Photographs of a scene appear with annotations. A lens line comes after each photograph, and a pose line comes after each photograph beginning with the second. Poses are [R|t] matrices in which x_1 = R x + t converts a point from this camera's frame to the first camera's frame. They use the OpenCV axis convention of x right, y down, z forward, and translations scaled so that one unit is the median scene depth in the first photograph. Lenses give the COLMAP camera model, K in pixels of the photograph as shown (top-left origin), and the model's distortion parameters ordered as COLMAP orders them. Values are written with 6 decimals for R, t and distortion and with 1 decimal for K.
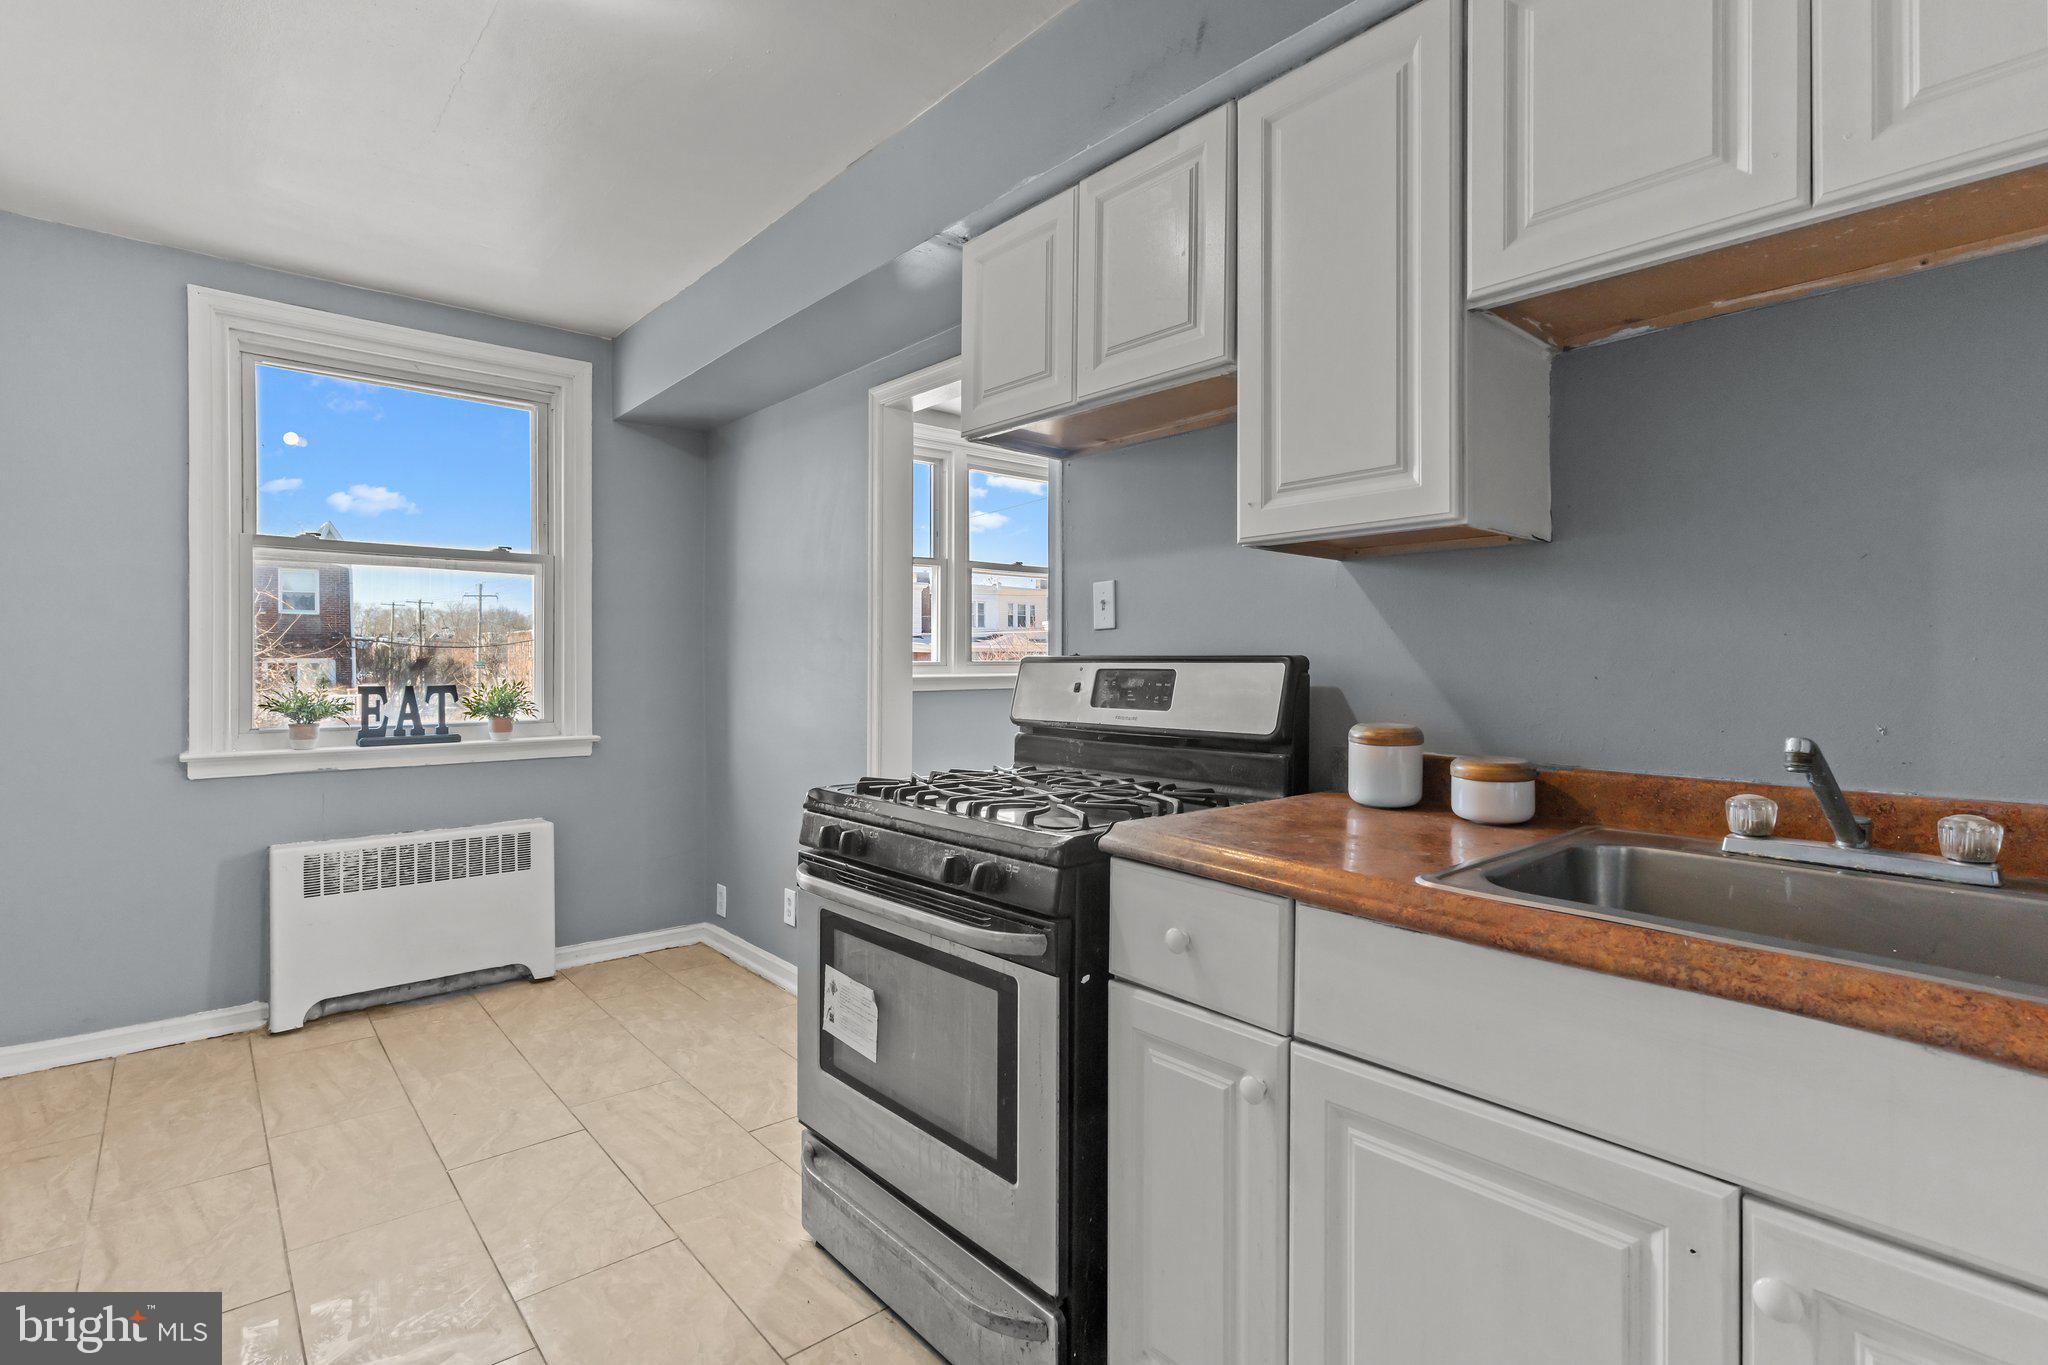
lens RADIAL K [[986.9, 0, 1016.3], [0, 986.9, 663.1], [0, 0, 1]] dist [0.001148, 0.000034]
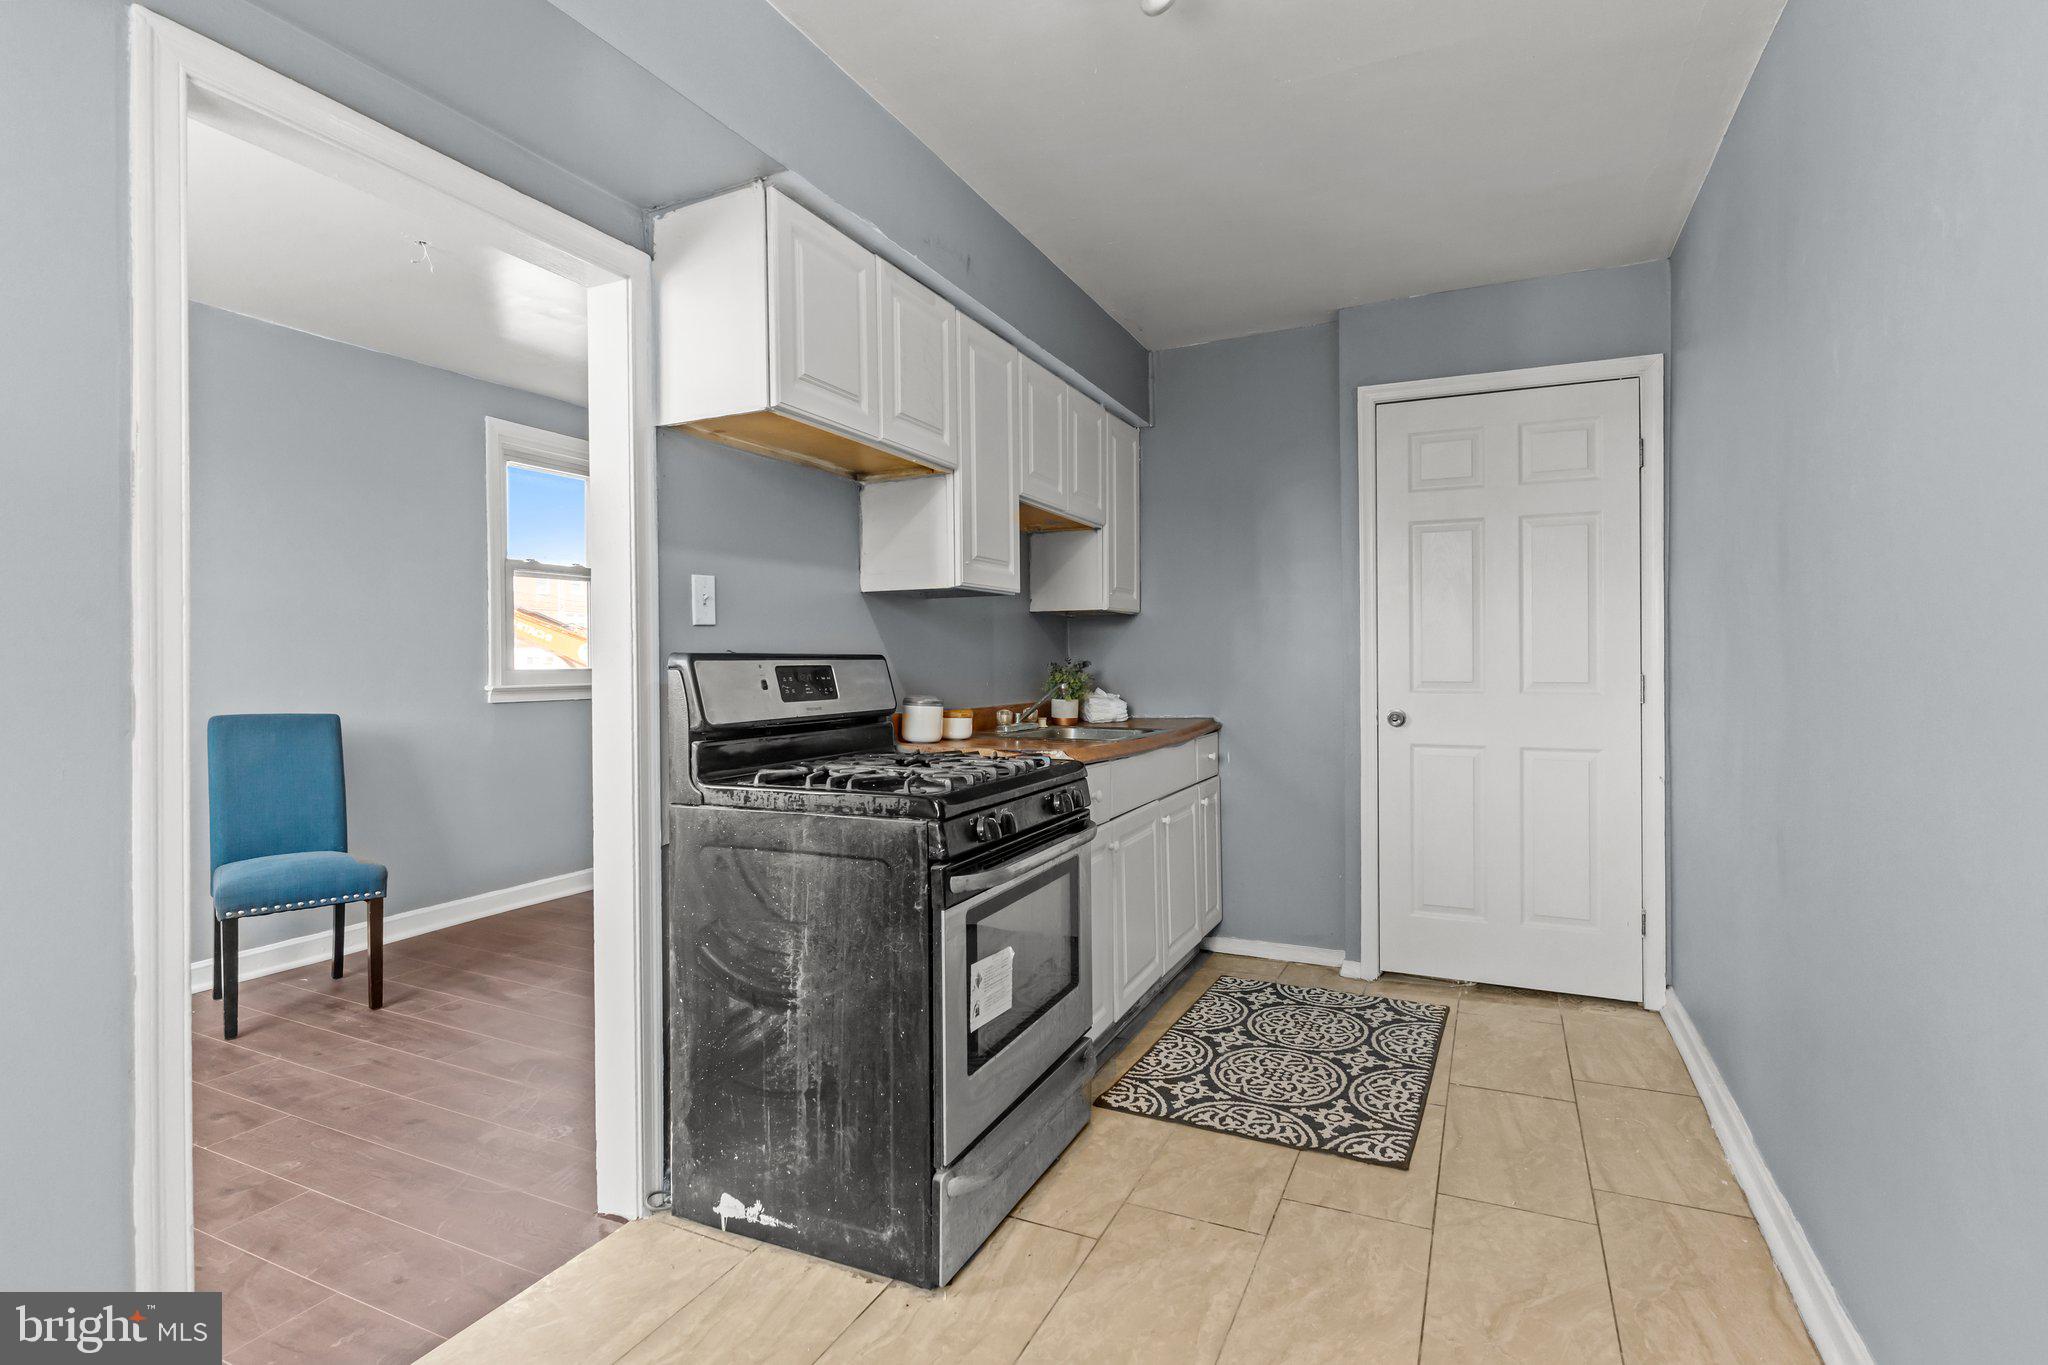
lens RADIAL K [[986.9, 0, 1016.3], [0, 986.9, 663.1], [0, 0, 1]] dist [0.001148, 0.000034]
pose [[-0.402299, -0.000459, 0.915508, -1.047065], [0.004189, 0.999988, 0.002342, 0.001578], [-0.915499, 0.004777, -0.402293, 1.273137]]
